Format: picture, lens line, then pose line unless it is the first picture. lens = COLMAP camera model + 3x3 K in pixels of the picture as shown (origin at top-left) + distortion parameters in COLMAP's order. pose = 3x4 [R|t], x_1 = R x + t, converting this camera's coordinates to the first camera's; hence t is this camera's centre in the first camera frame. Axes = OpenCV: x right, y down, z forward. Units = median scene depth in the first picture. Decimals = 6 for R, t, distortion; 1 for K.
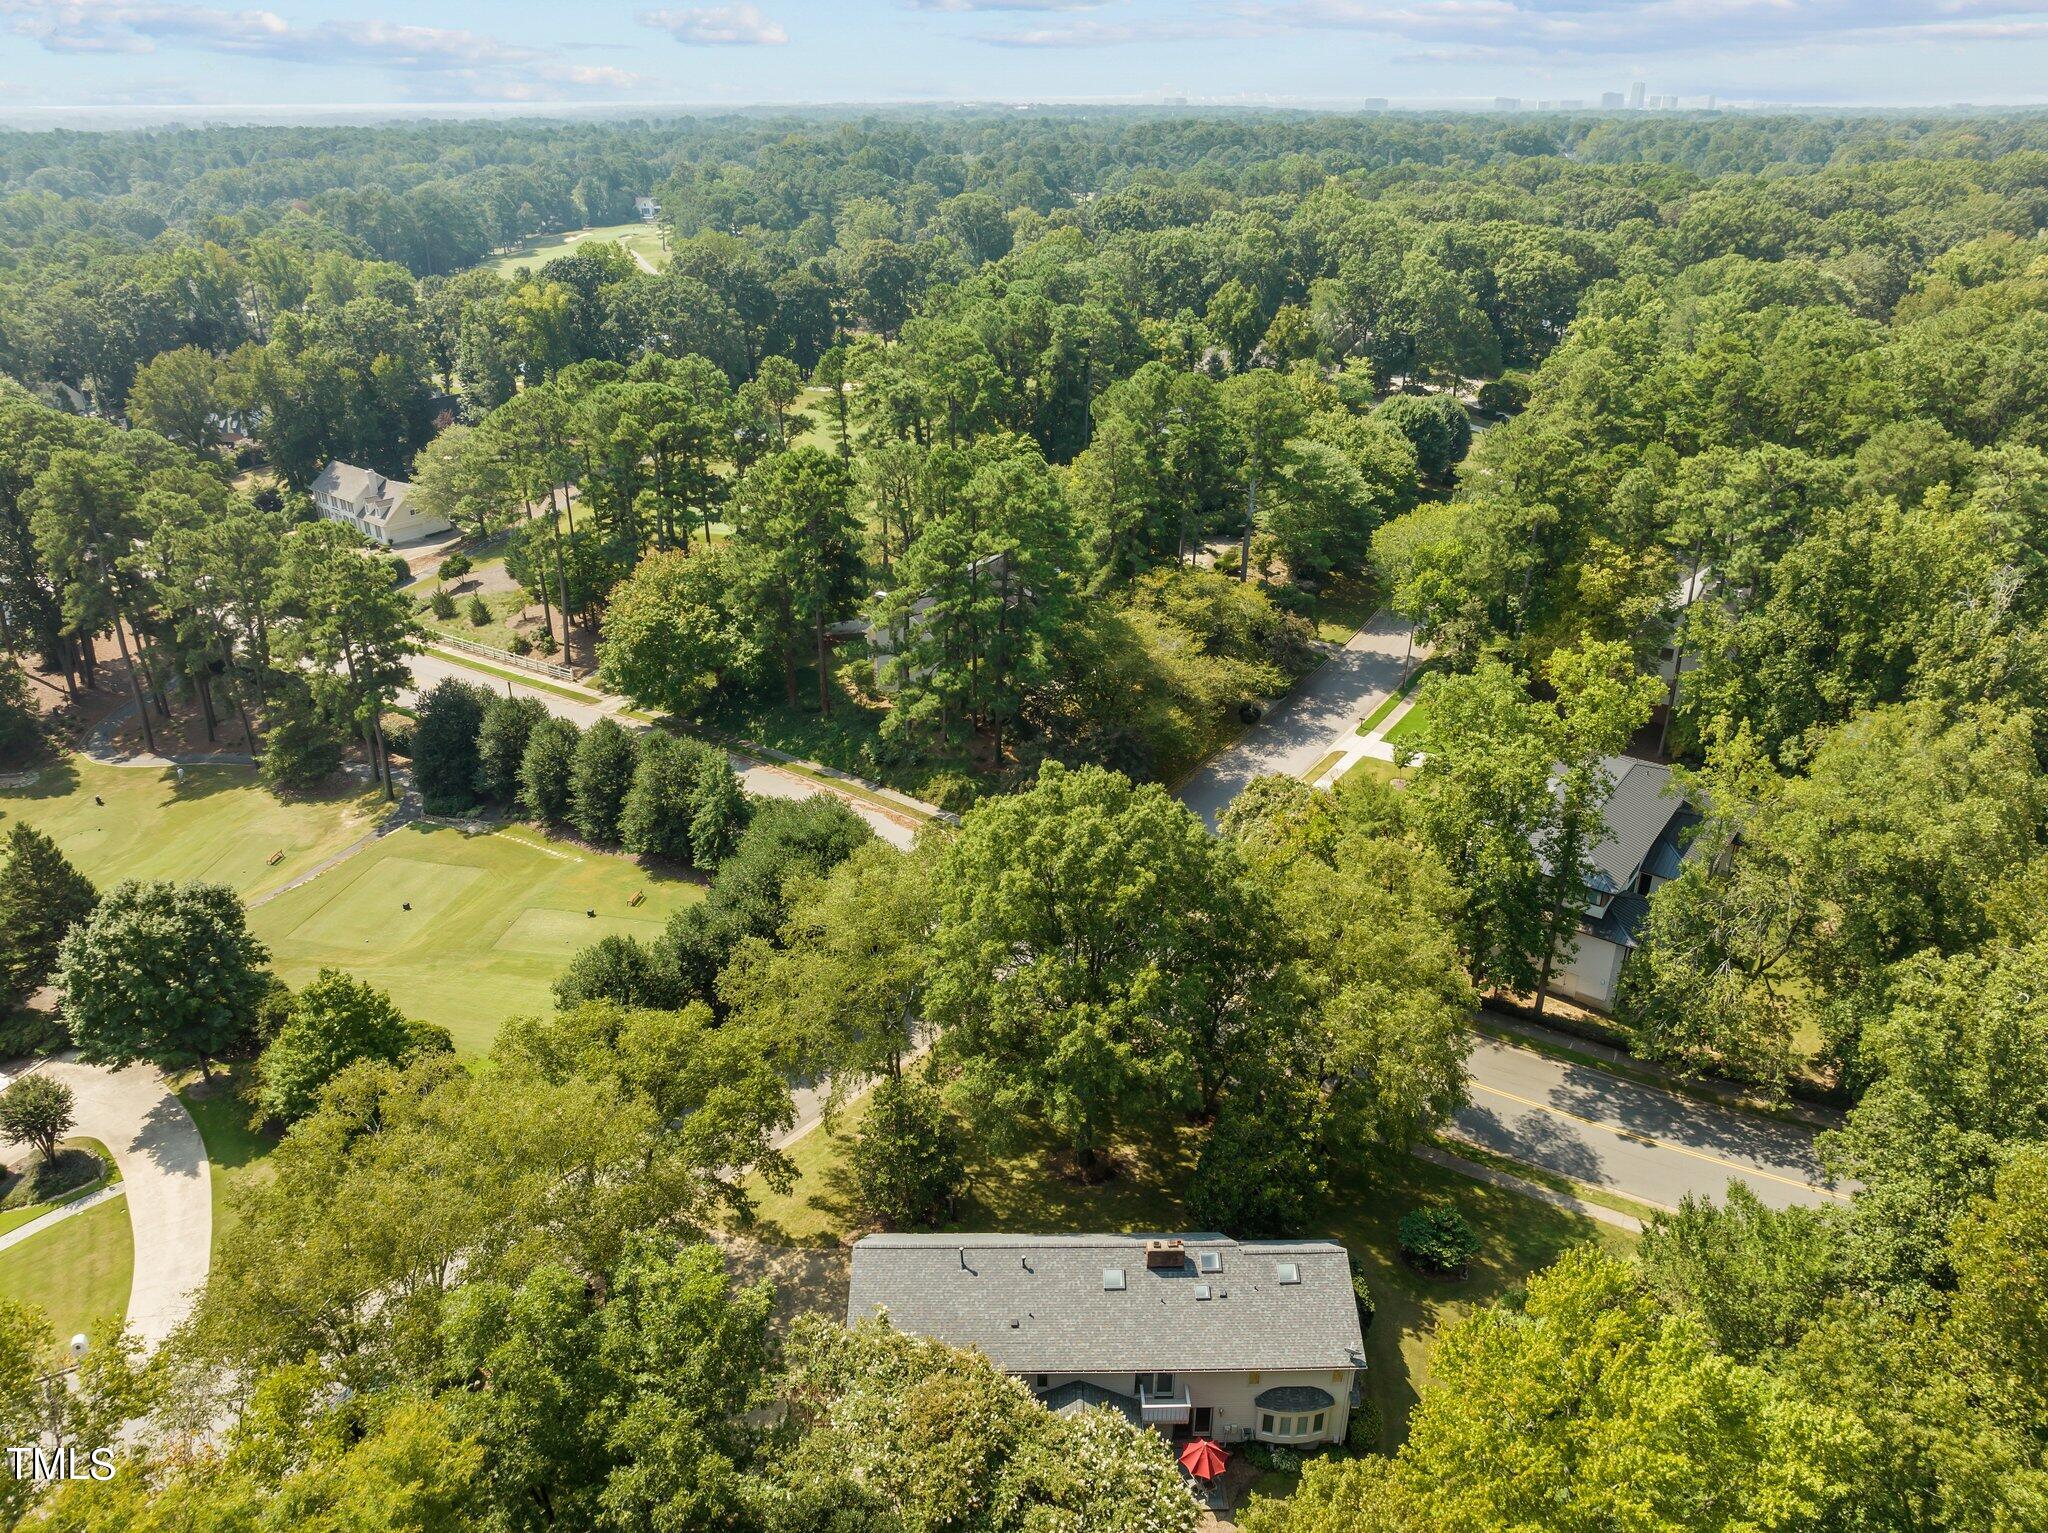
lens RADIAL K [[1439.9, 0, 1029.1], [0, 1439.9, 774.6], [0, 0, 1]] dist [-0.045939, -0.002662]
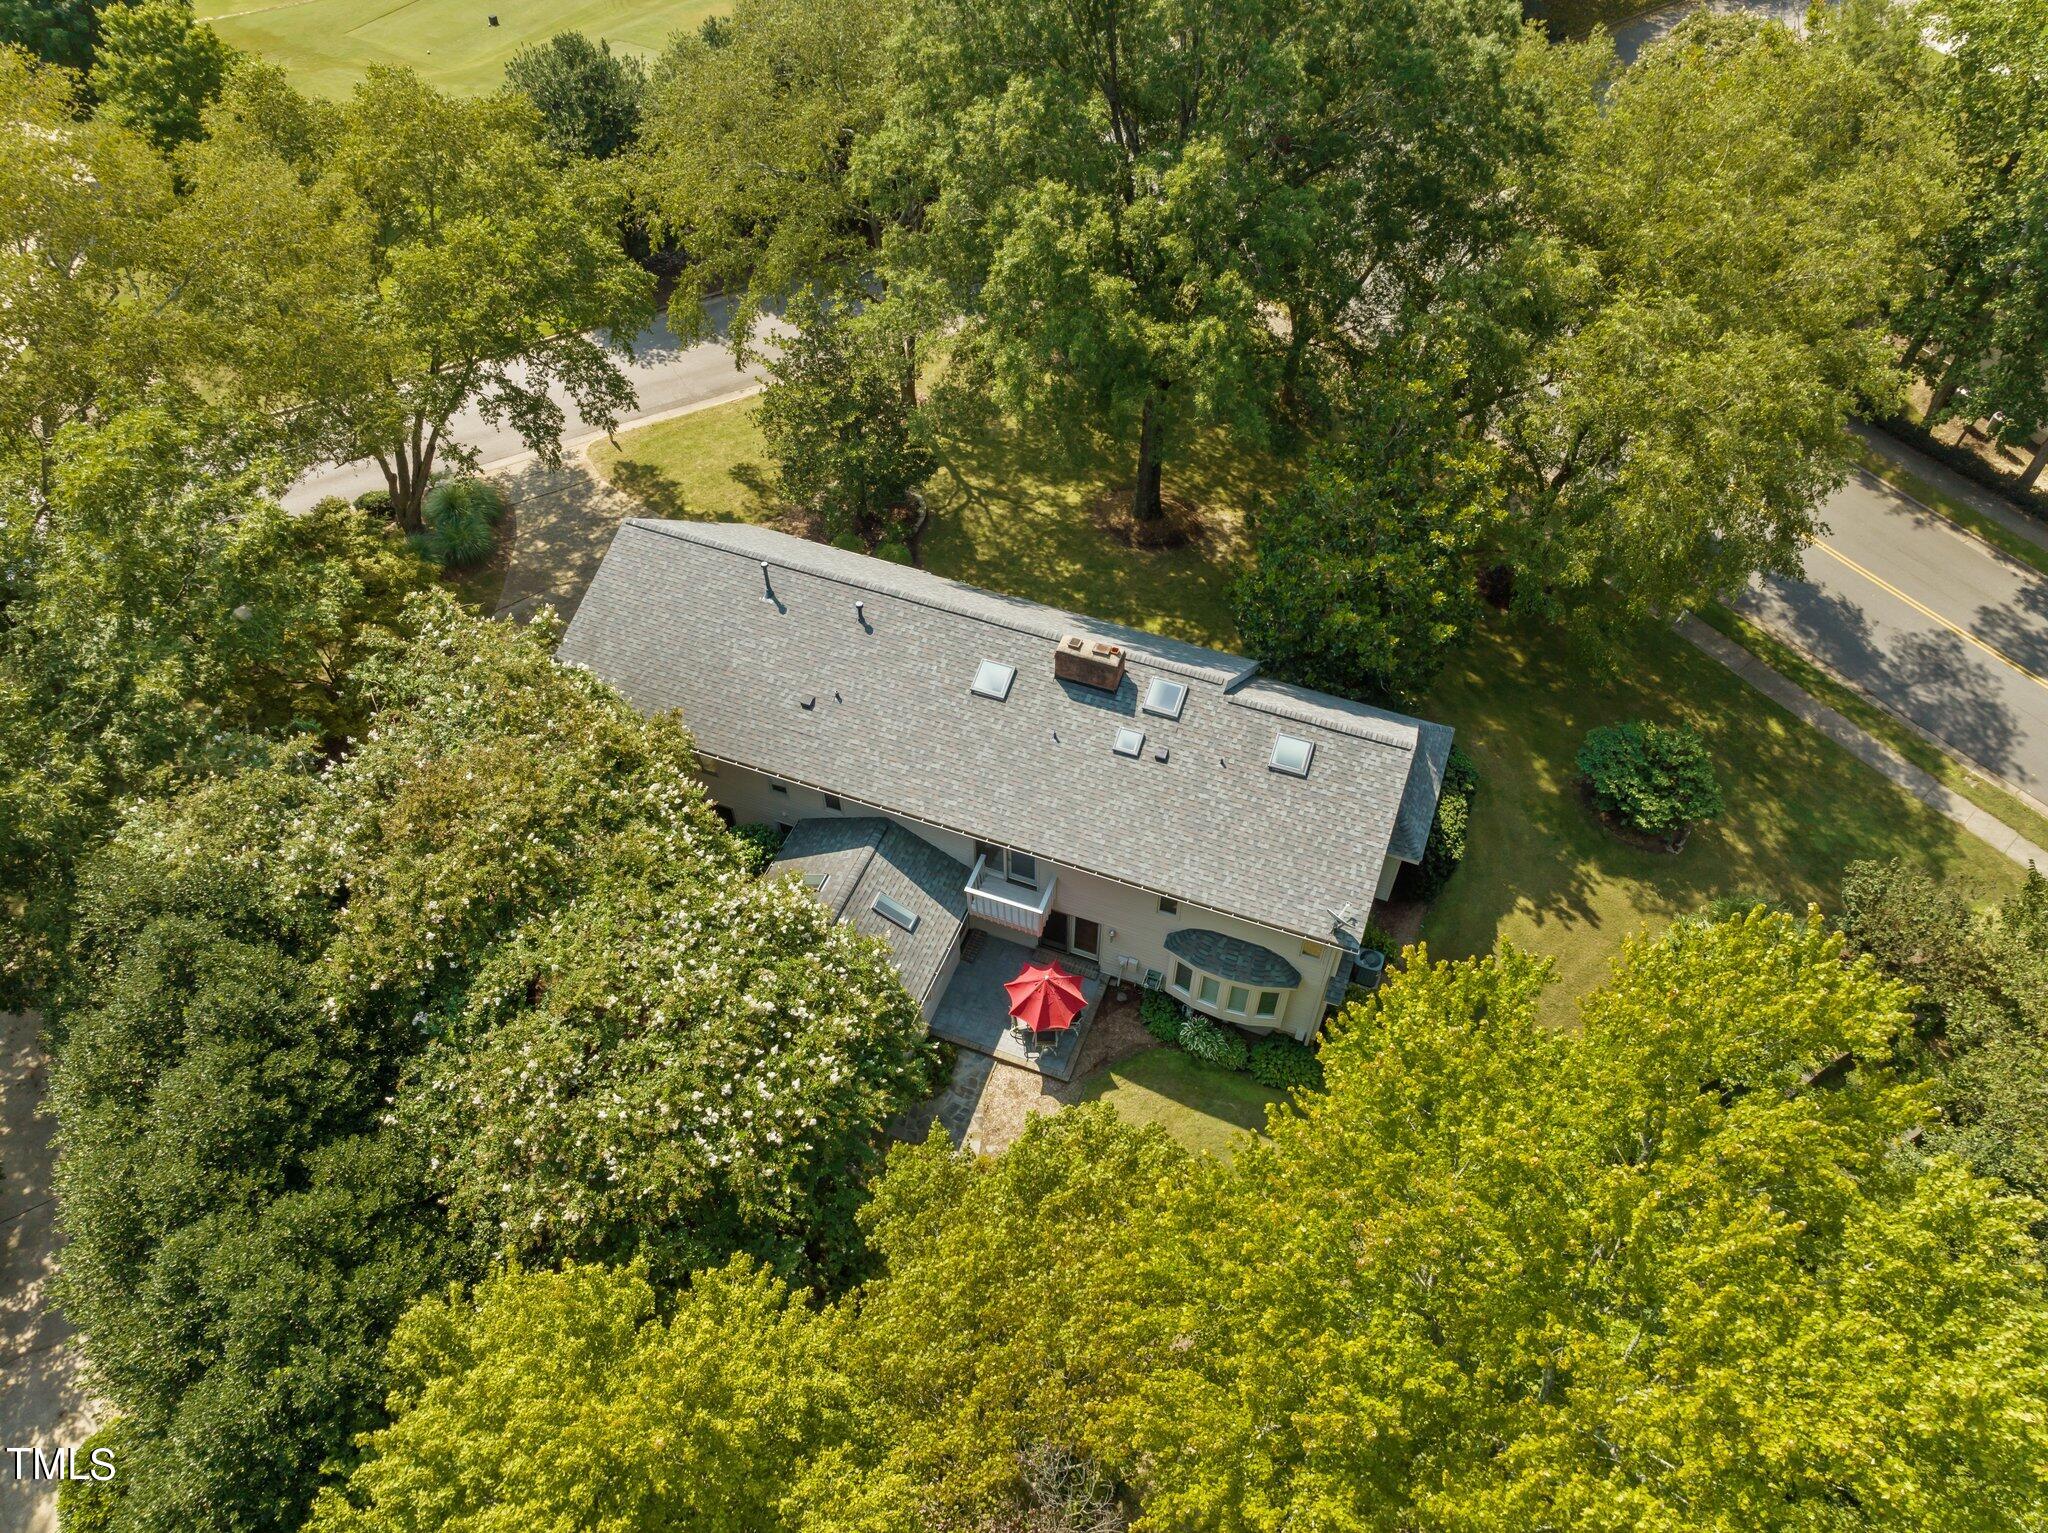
lens RADIAL K [[1438.3, 0, 1031.0], [0, 1438.3, 758.6], [0, 0, 1]] dist [-0.024820, -0.003446]
pose [[0.932503, 0.278913, -0.229445, 0.186806], [-0.162431, 0.891302, 0.423317, 0.114300], [0.322574, -0.357475, 0.876446, 0.418055]]
